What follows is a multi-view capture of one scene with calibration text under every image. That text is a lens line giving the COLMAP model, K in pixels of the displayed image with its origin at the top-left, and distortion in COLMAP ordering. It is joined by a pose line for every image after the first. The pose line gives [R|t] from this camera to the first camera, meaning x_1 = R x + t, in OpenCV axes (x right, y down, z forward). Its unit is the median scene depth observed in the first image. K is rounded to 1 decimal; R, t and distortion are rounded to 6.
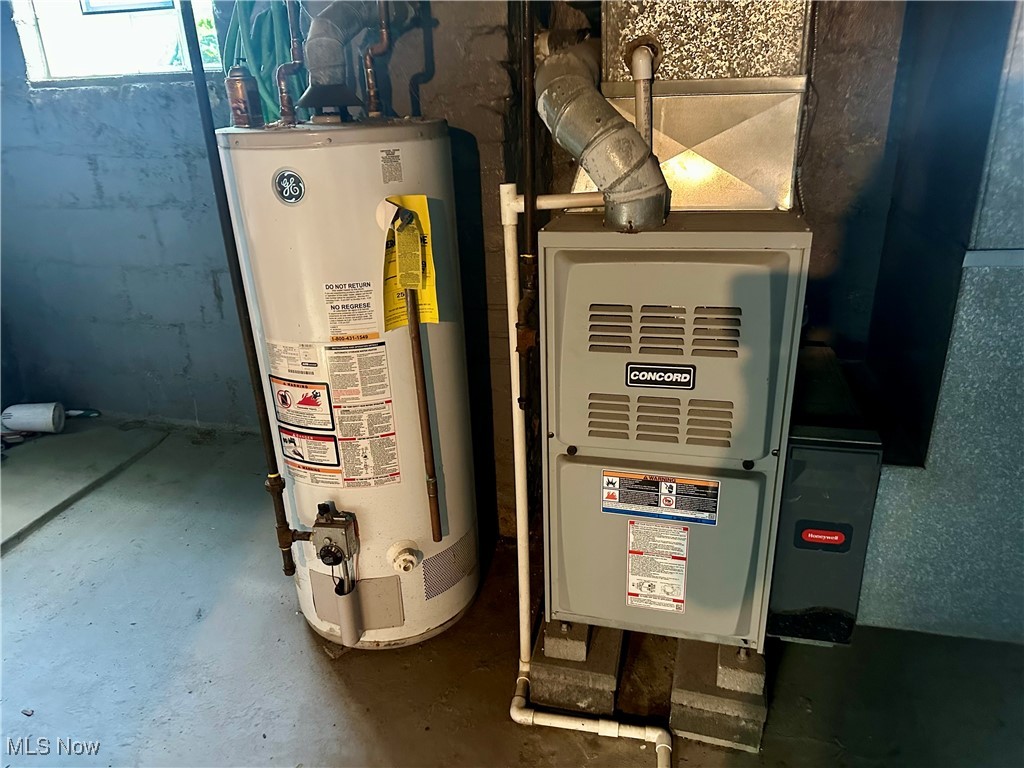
lens RADIAL K [[721.5, 0, 507.4], [0, 721.5, 381.5], [0, 0, 1]] dist [0.042391, -0.054150]
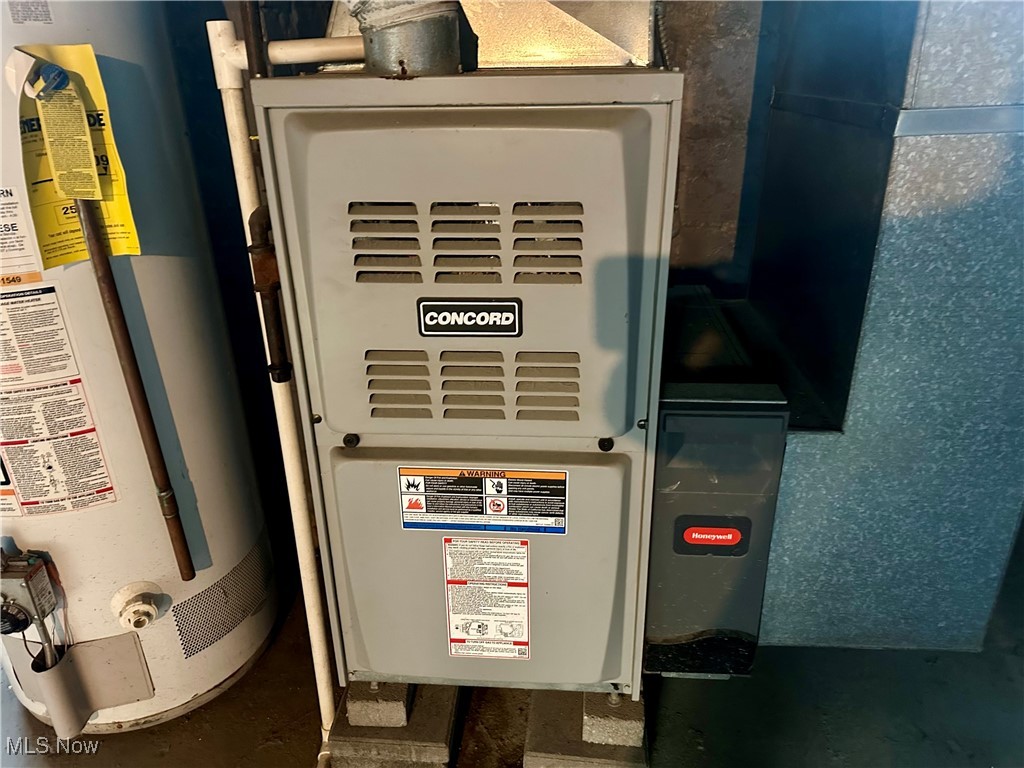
lens RADIAL K [[721.5, 0, 514.6], [0, 721.5, 376.1], [0, 0, 1]] dist [0.042391, -0.054150]
pose [[0.983958, -0.051811, 0.170709, 0.116468], [0.046777, 0.998347, 0.033385, 0.020921], [-0.172157, -0.024864, 0.984756, 0.302011]]
